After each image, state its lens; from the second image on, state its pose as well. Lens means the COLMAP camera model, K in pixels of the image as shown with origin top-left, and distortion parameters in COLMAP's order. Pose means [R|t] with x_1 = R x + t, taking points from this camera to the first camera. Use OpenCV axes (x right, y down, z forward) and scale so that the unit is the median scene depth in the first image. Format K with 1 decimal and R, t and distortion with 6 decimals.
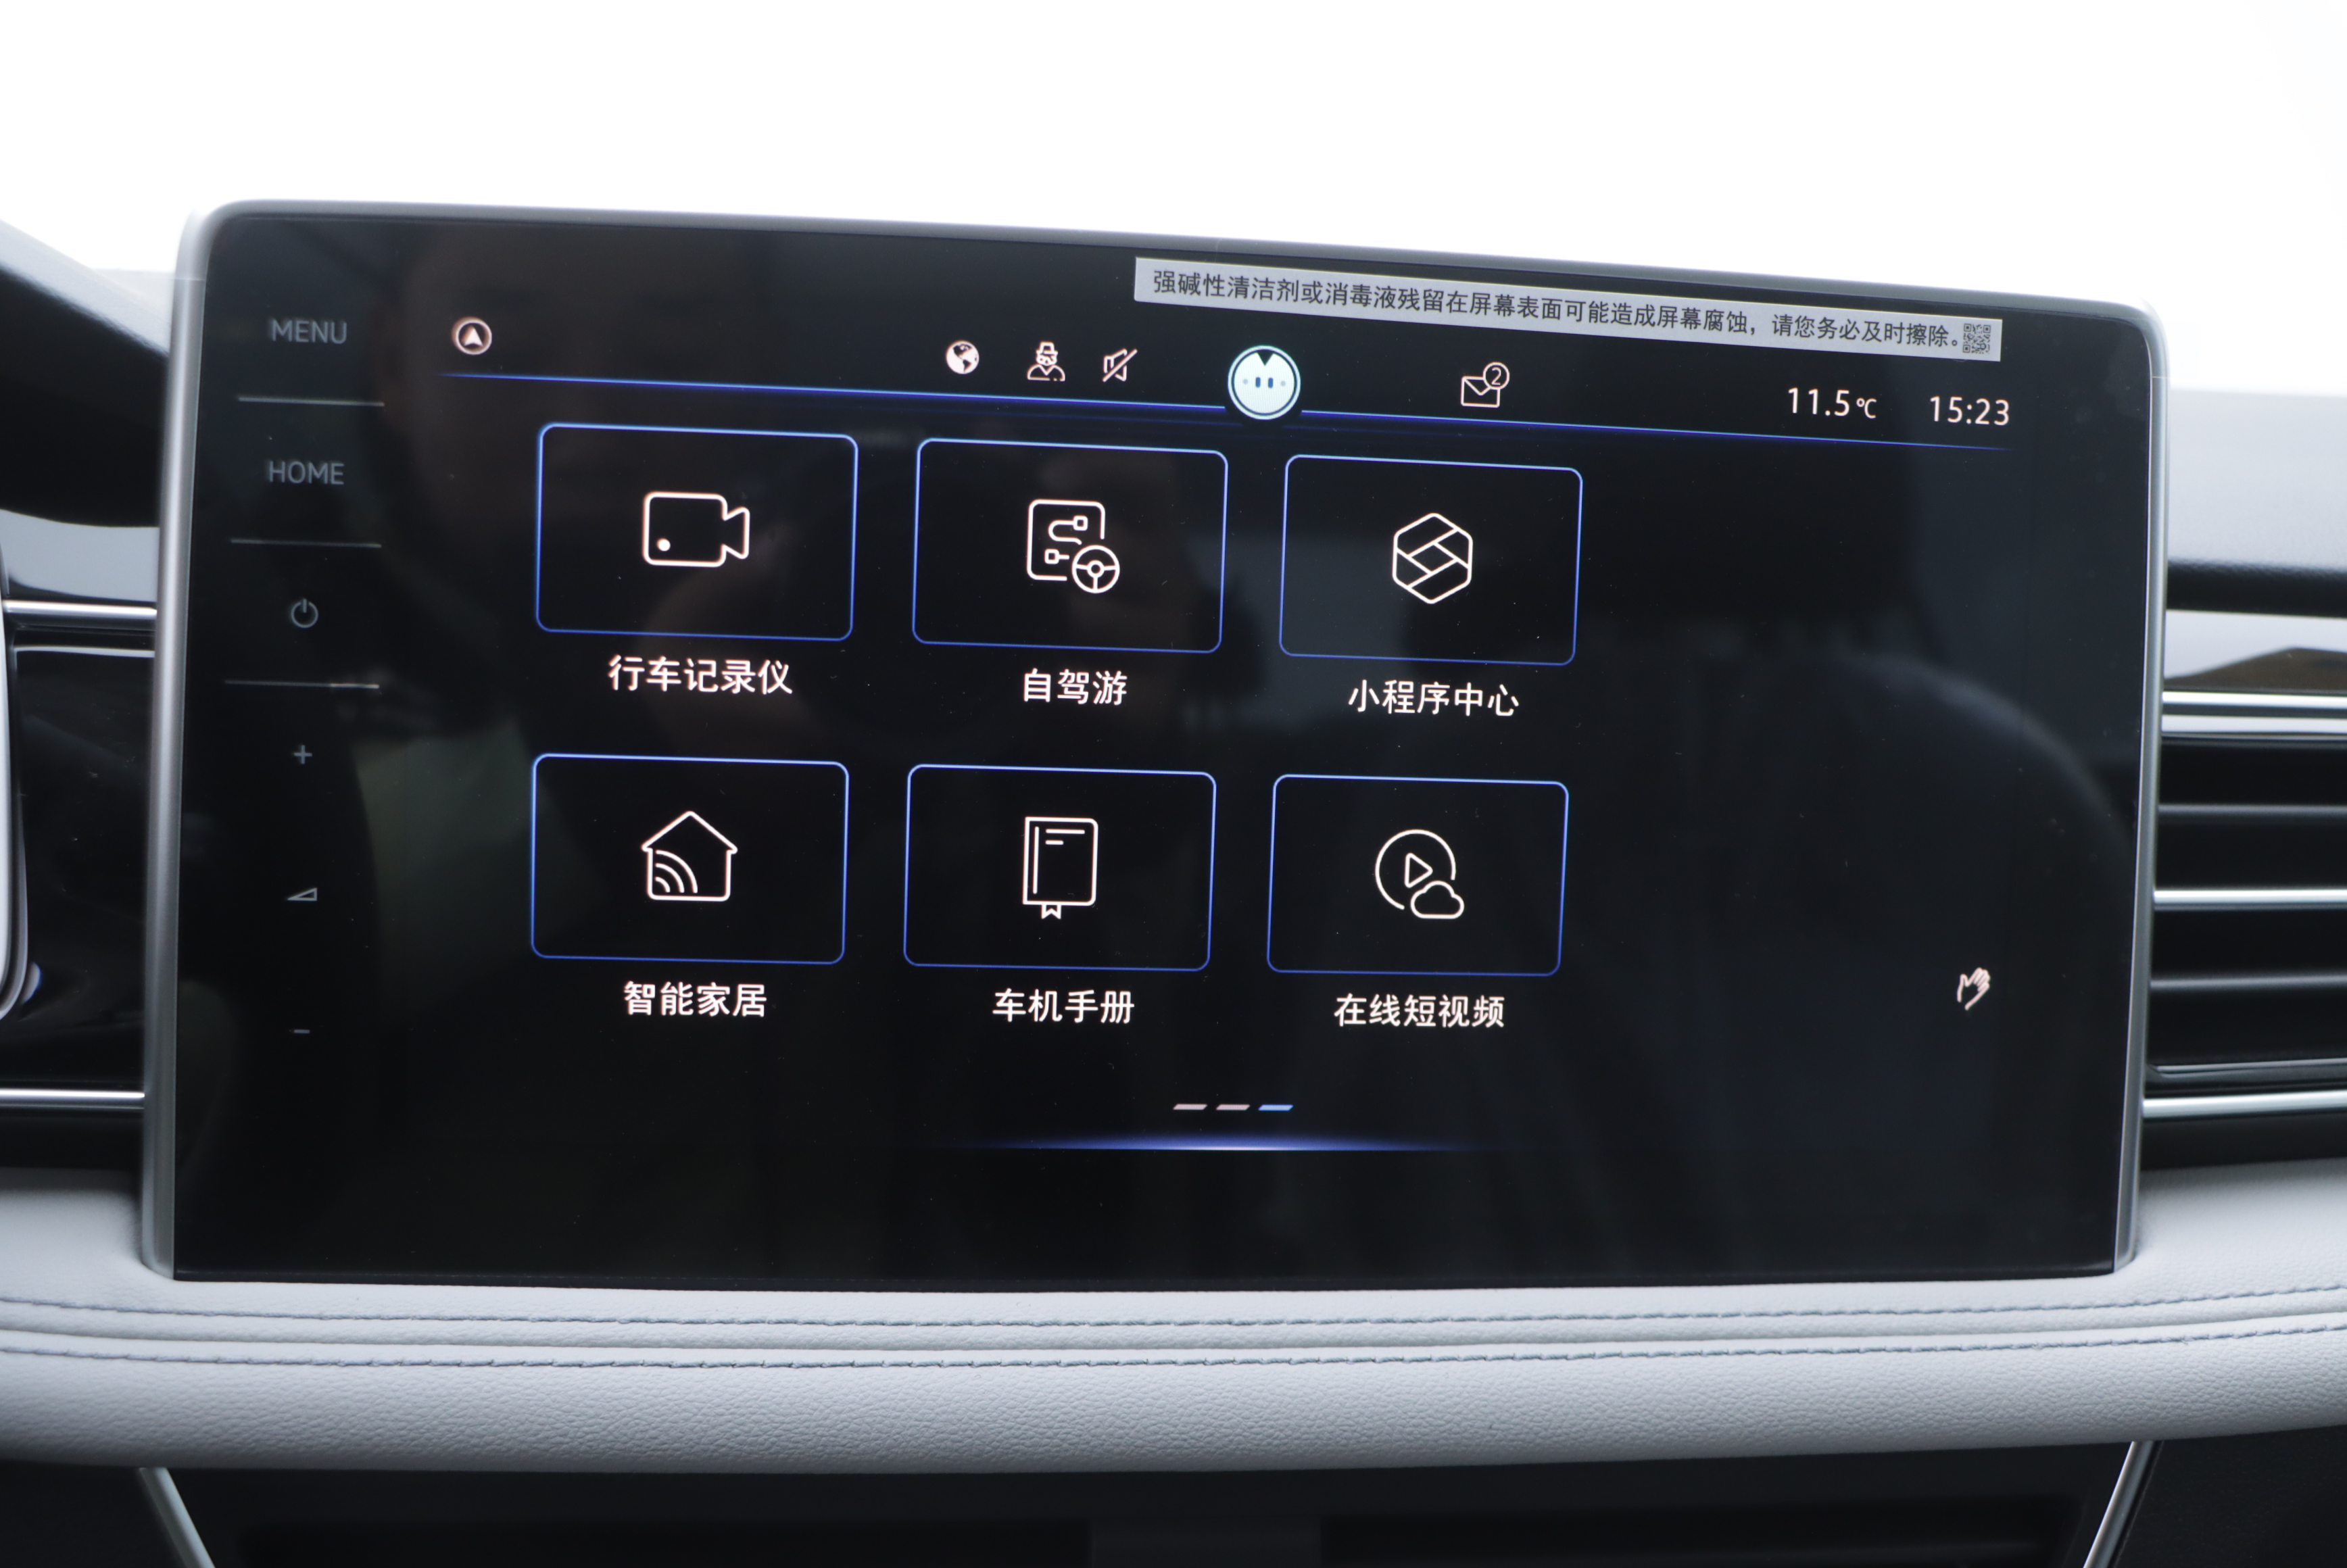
lens RADIAL K [[2603.9, 0, 1162.0], [0, 2603.9, 772.7], [0, 0, 1]] dist [-0.038935, 0.000000]
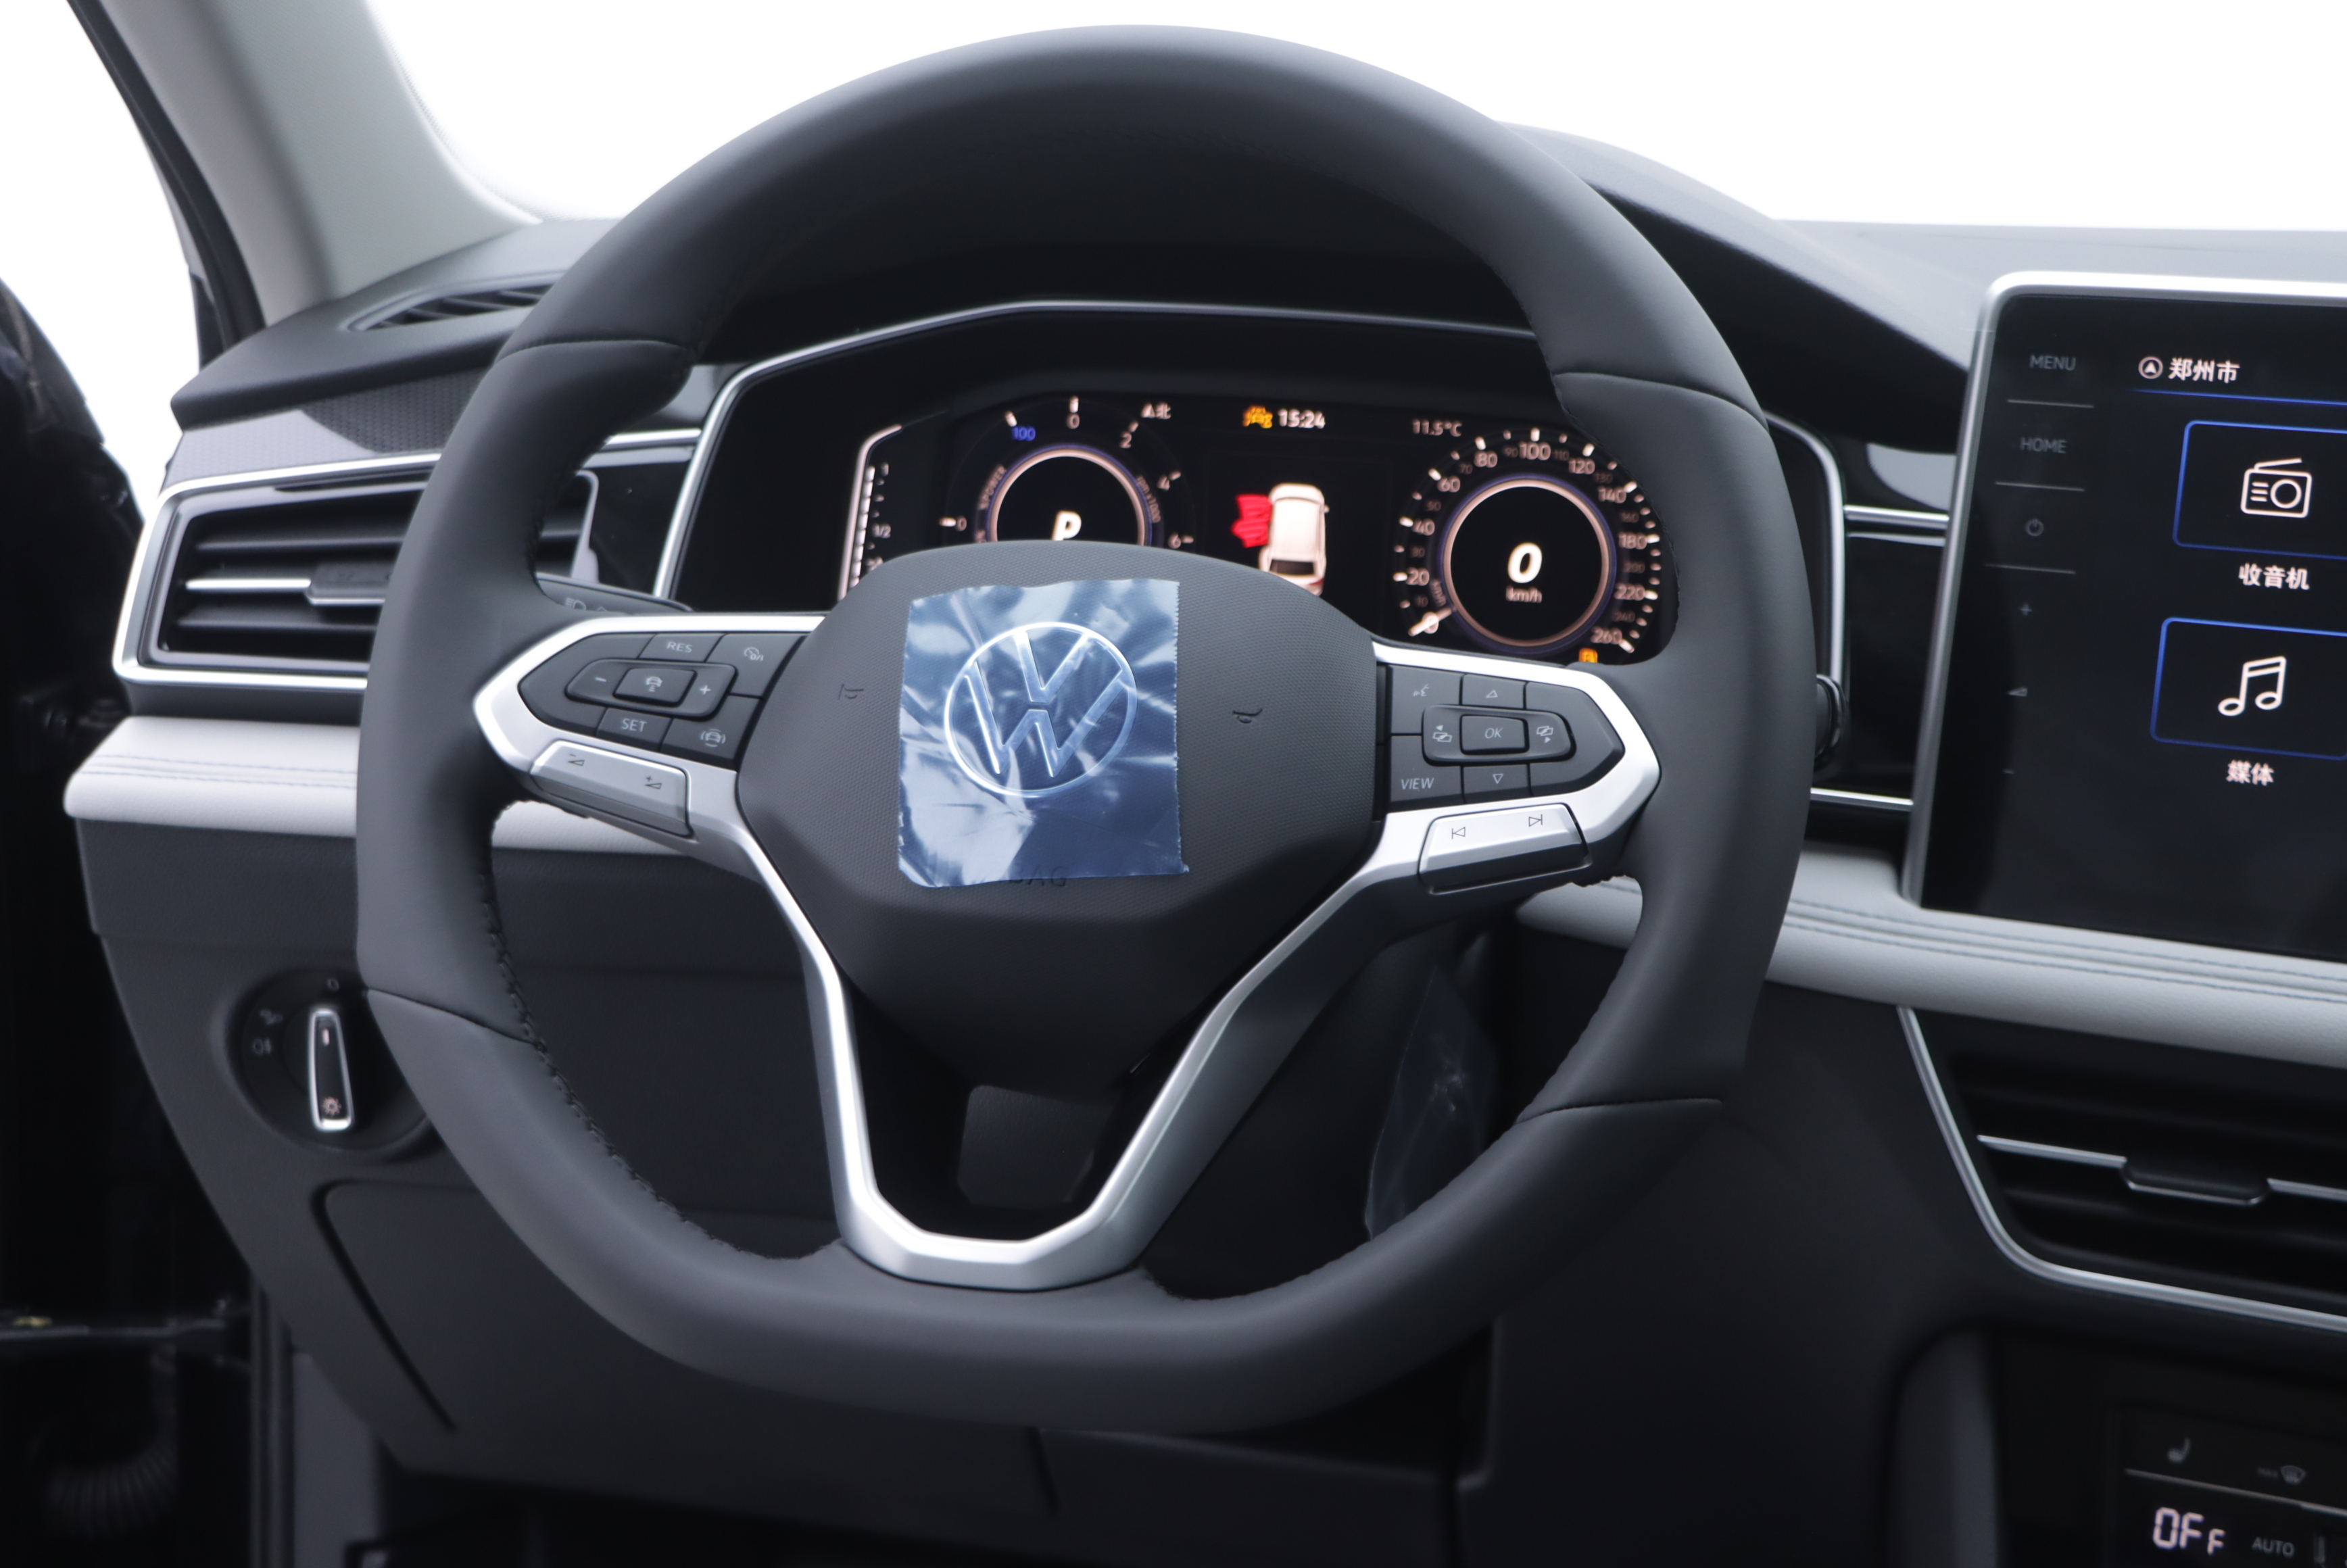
lens RADIAL K [[4646.3, 0, 1172.7], [0, 4646.3, 782.6], [0, 0, 1]] dist [-0.007801, 0.000000]
pose [[0.870742, 0.123840, -0.475890, 0.583811], [-0.075537, 0.989968, 0.119407, -0.199495], [0.485903, -0.068026, 0.871361, -1.749915]]
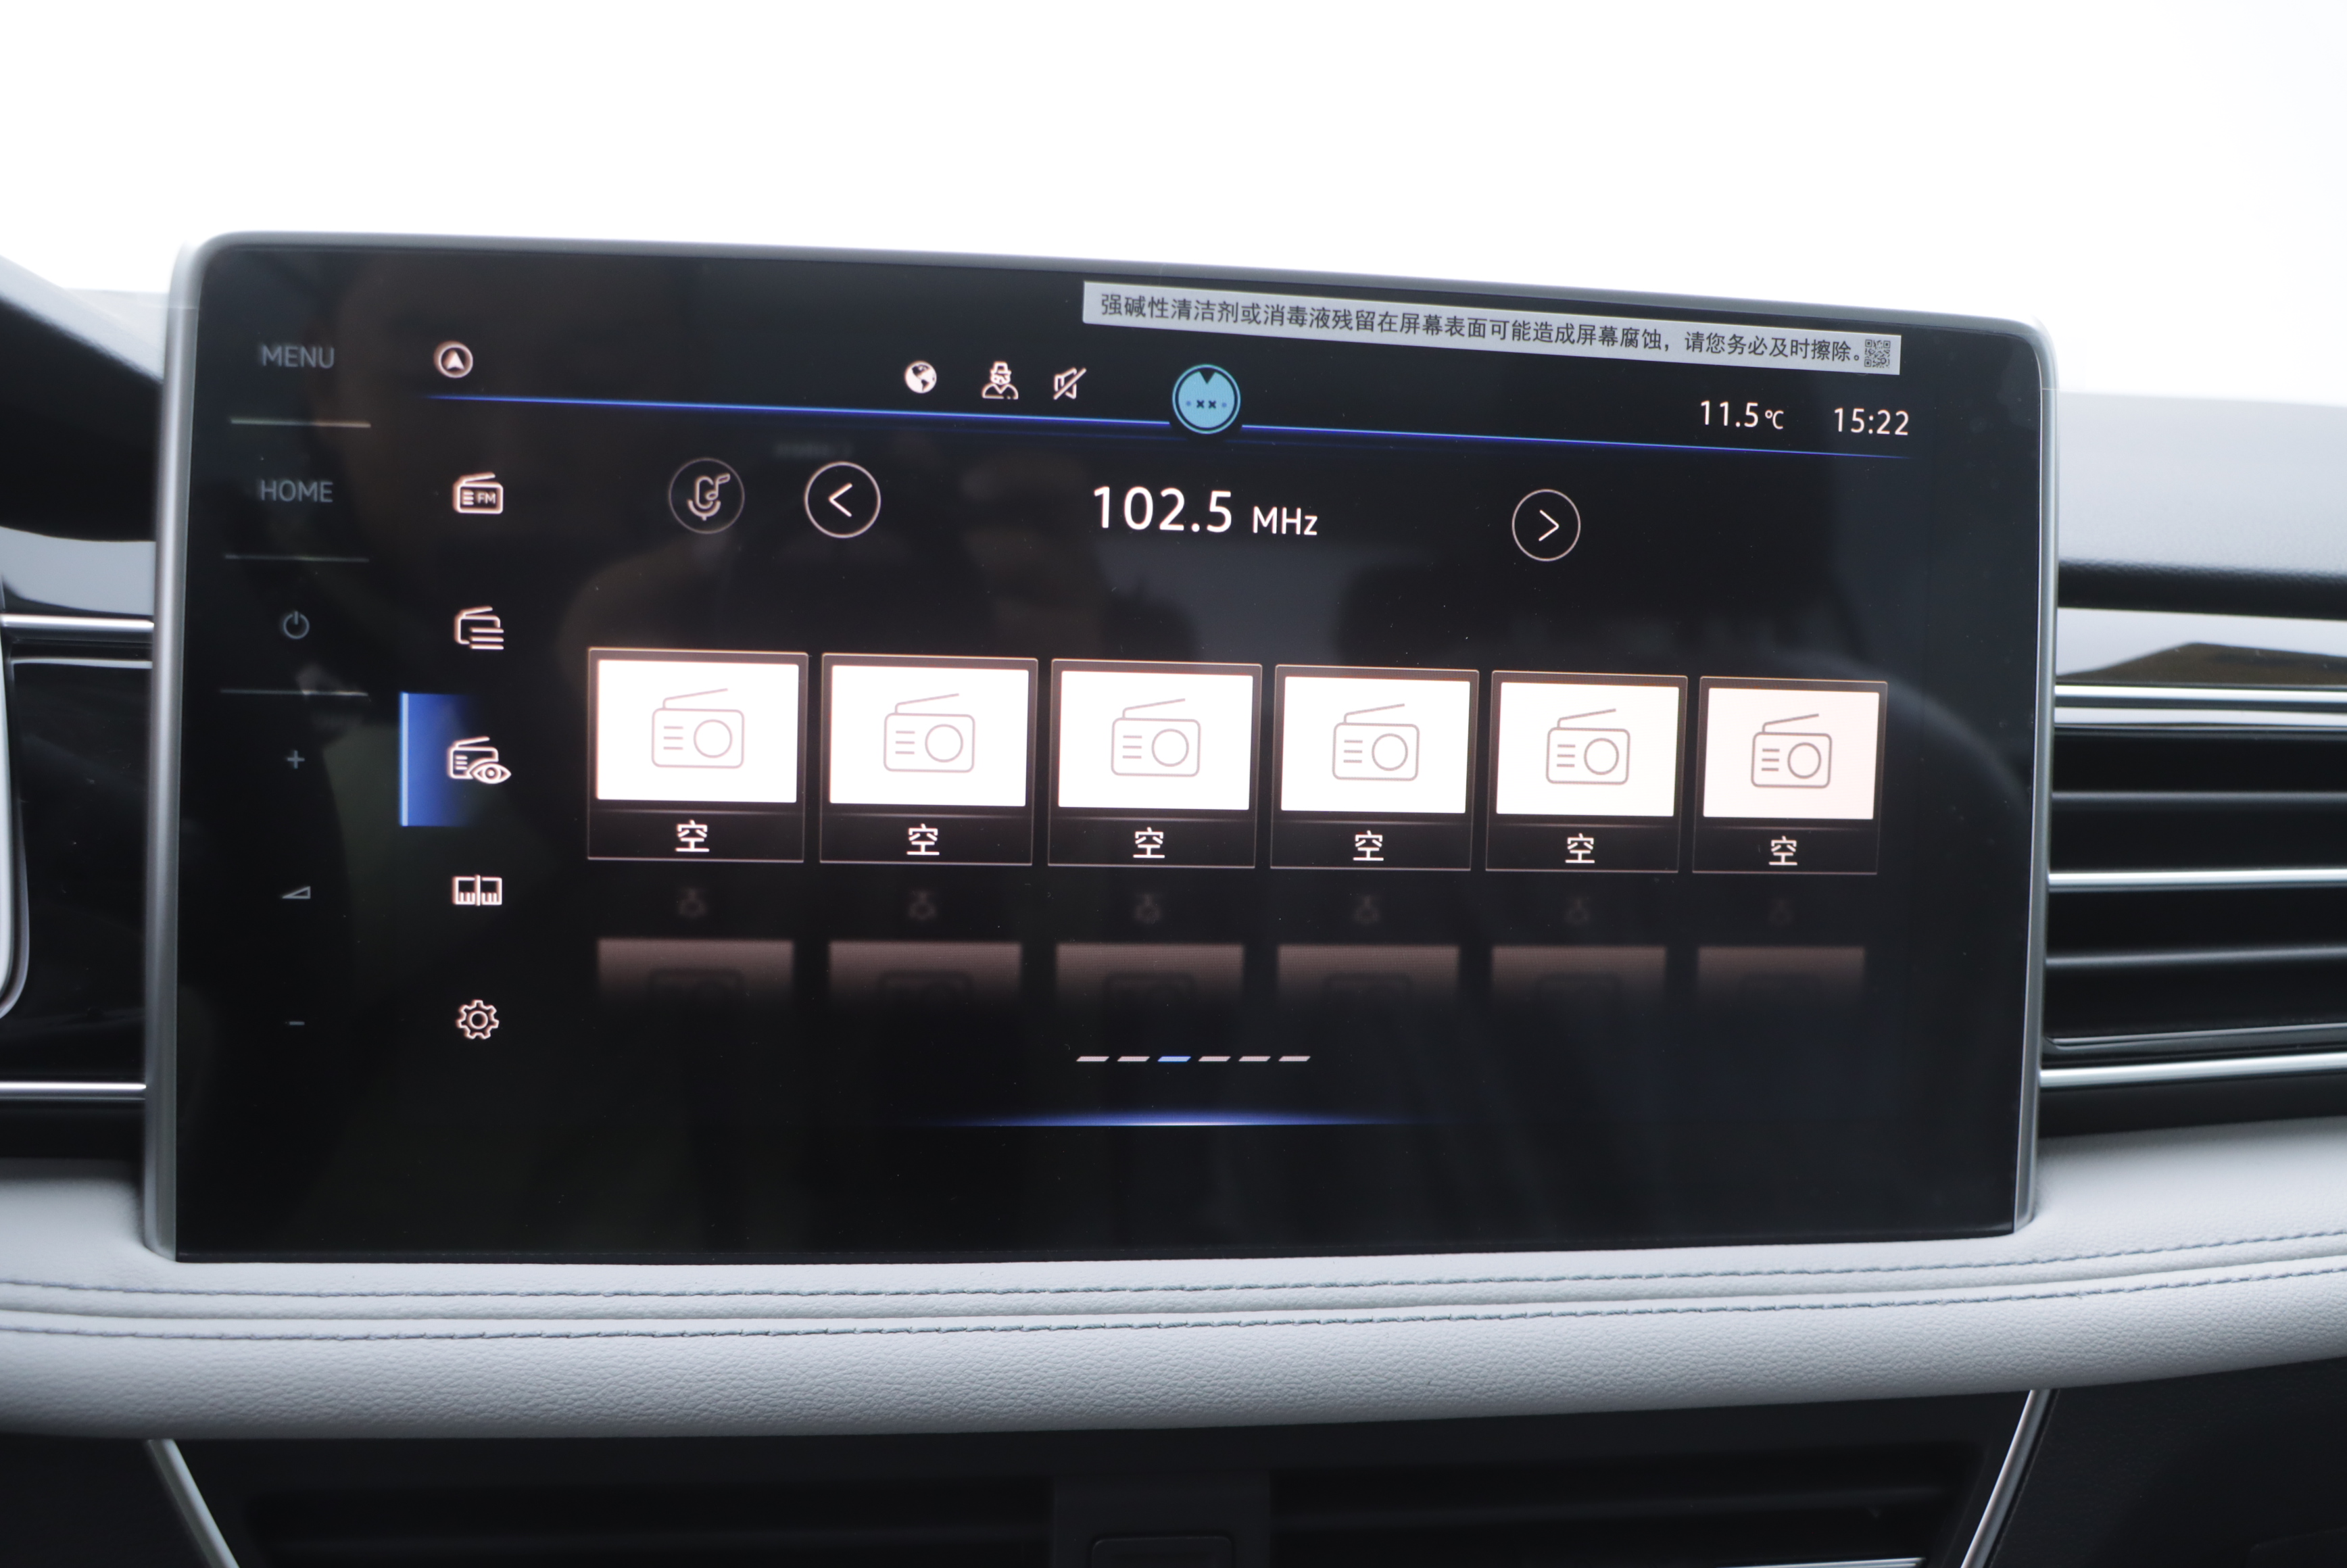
lens RADIAL K [[2603.9, 0, 1185.0], [0, 2603.9, 807.8], [0, 0, 1]] dist [-0.038935, 0.000000]
pose [[0.999455, -0.009814, 0.031527, -0.004335], [0.009443, 0.999885, 0.011891, 0.003304], [-0.031640, -0.011587, 0.999432, -0.057827]]
